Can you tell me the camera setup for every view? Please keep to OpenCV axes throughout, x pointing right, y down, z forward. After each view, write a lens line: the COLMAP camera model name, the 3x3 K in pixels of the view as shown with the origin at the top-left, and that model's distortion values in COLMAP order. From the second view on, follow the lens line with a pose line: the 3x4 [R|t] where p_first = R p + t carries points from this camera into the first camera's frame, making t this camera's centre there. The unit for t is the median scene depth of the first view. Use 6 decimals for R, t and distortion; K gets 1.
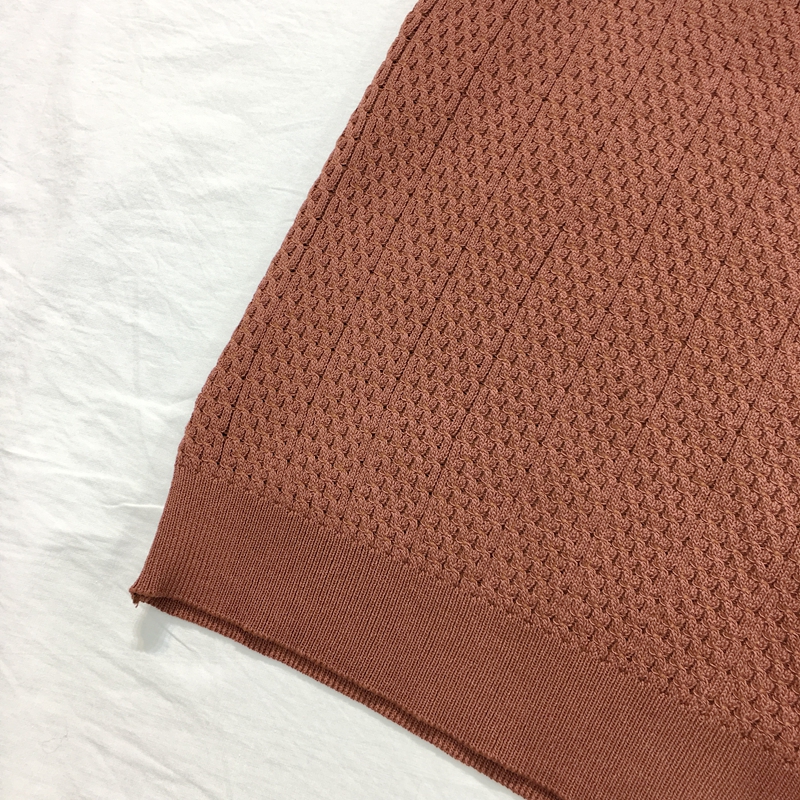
lens RADIAL K [[926.8, 0, 400.0], [0, 926.8, 400.0], [0, 0, 1]] dist [0.083994, -0.126096]
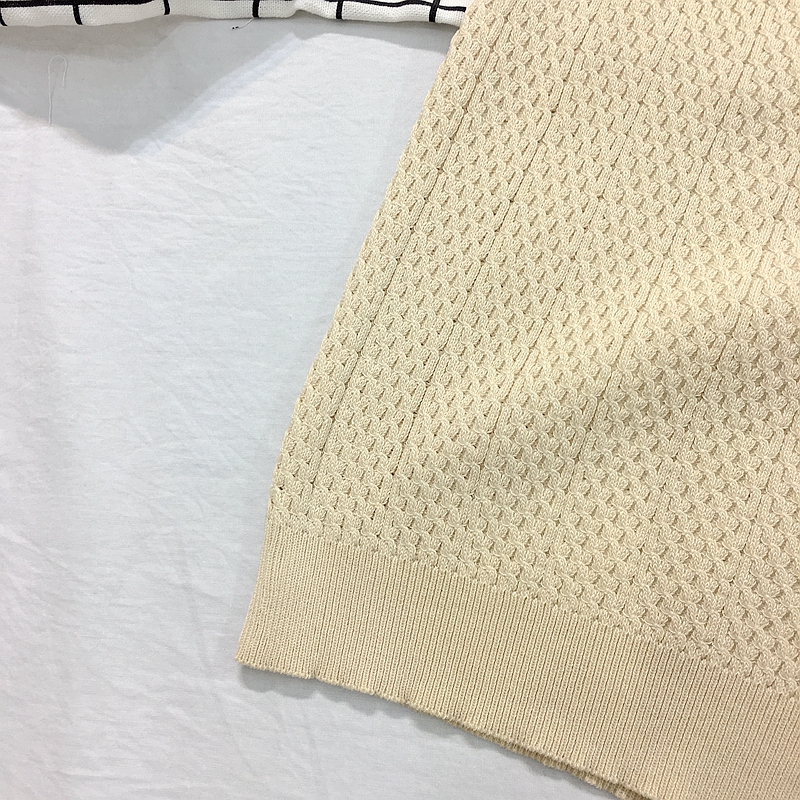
lens RADIAL K [[926.8, 0, 400.0], [0, 926.8, 400.0], [0, 0, 1]] dist [0.083994, -0.126096]
pose [[0.980595, -0.178580, 0.080888, -0.140042], [0.176939, 0.983849, 0.027072, -0.238958], [-0.084416, -0.012234, 0.996355, 0.162931]]
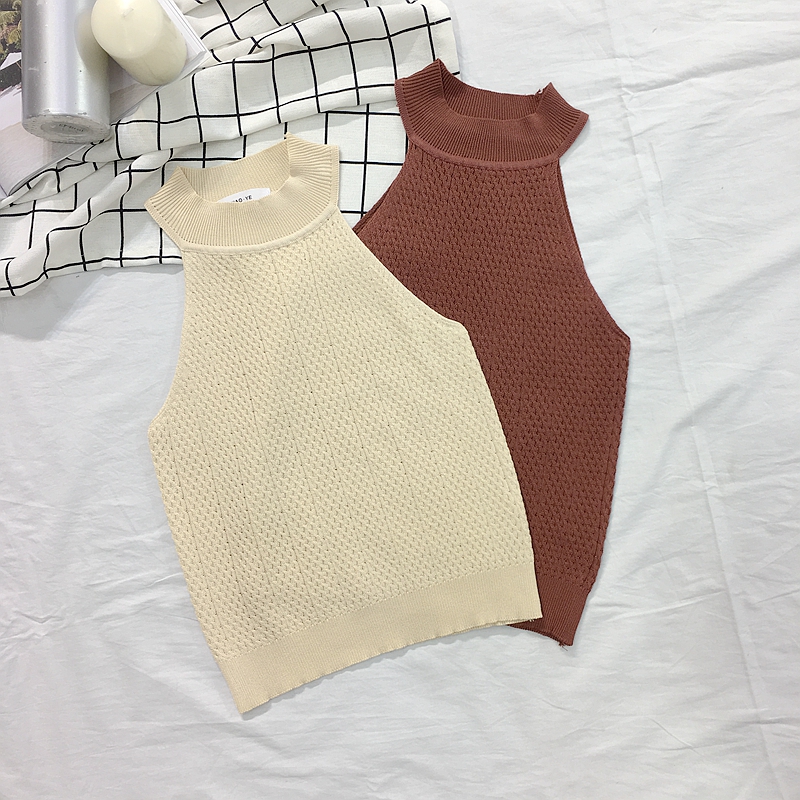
lens RADIAL K [[926.8, 0, 400.0], [0, 926.8, 400.0], [0, 0, 1]] dist [0.083994, -0.126096]
pose [[0.883348, -0.411656, 0.224135, -0.101325], [0.385713, 0.910112, 0.151403, -0.384393], [-0.266313, -0.047290, 0.962726, -1.237683]]
